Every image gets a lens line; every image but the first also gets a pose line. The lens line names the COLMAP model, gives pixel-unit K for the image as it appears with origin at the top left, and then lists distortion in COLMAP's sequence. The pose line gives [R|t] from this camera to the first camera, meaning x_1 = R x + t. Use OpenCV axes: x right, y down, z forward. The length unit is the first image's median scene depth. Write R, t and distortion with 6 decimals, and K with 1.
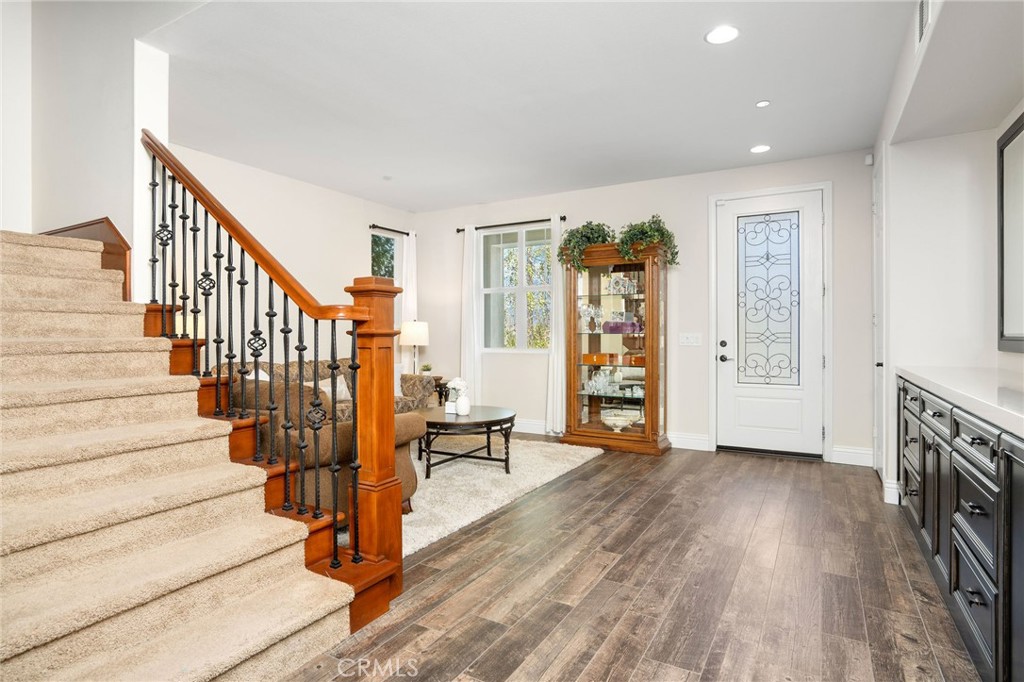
lens RADIAL K [[524.1, 0, 512.0], [0, 524.1, 341.0], [0, 0, 1]] dist [-0.064159, 0.034539]
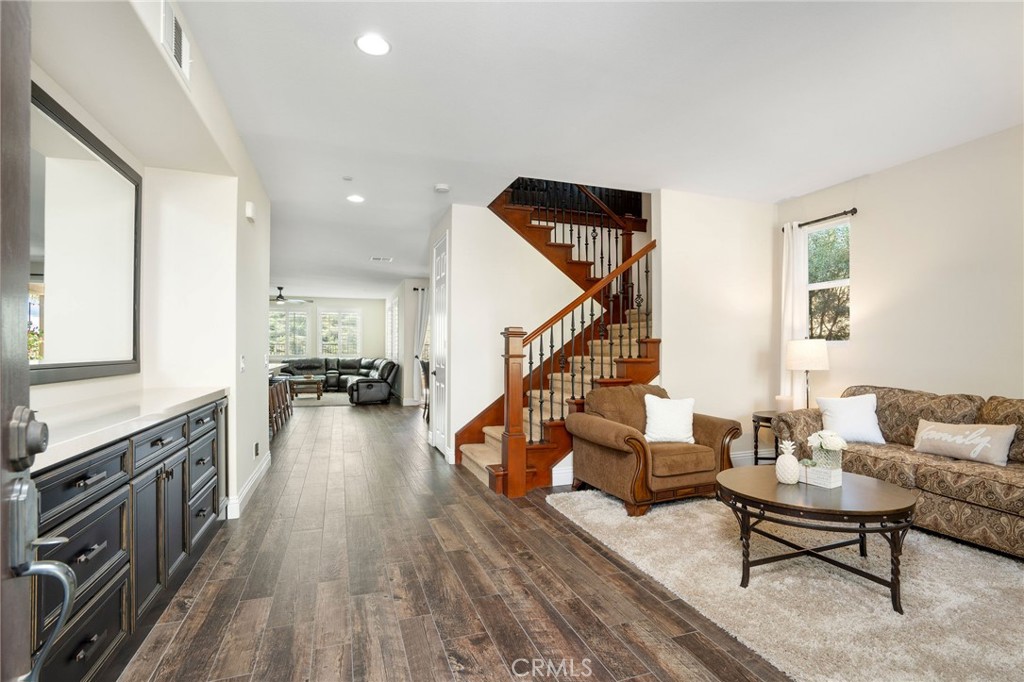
lens RADIAL K [[493.2, 0, 512.2], [0, 493.2, 345.2], [0, 0, 1]] dist [-0.041448, 0.016698]
pose [[-0.637869, -0.008732, -0.770095, 0.894130], [-0.008103, 0.999956, -0.004626, -0.037374], [0.770102, 0.003289, -0.637912, 1.686103]]
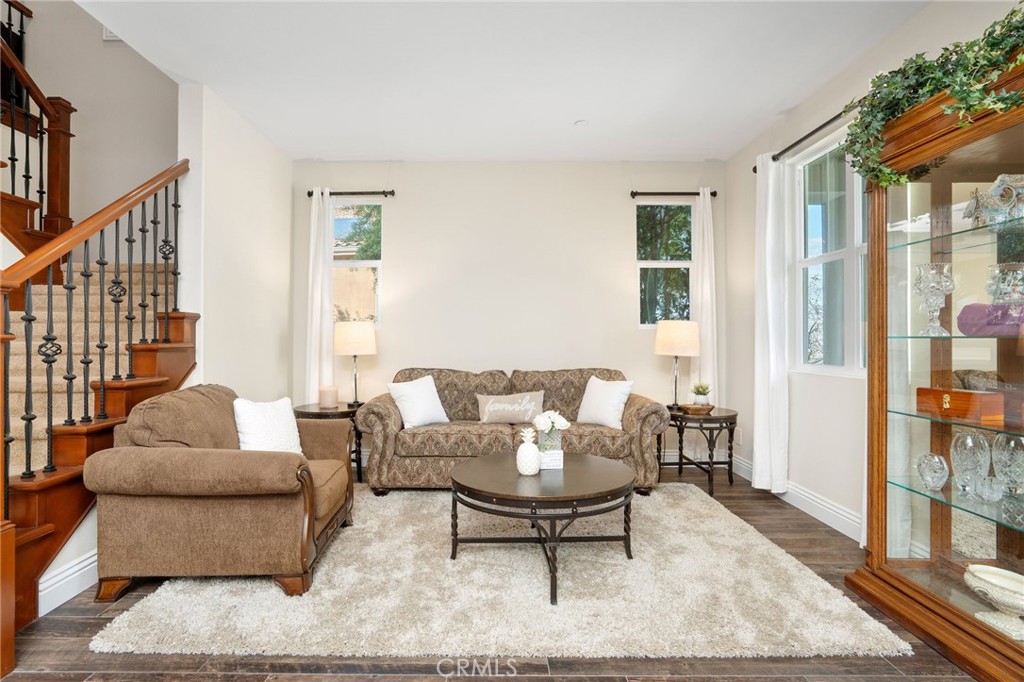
lens RADIAL K [[524.1, 0, 512.0], [0, 524.1, 341.0], [0, 0, 1]] dist [-0.064159, 0.034539]
pose [[0.508628, 0.004508, -0.860975, 0.615762], [-0.010430, 0.999945, -0.000926, -0.015625], [0.860923, 0.009451, 0.508647, 1.014861]]
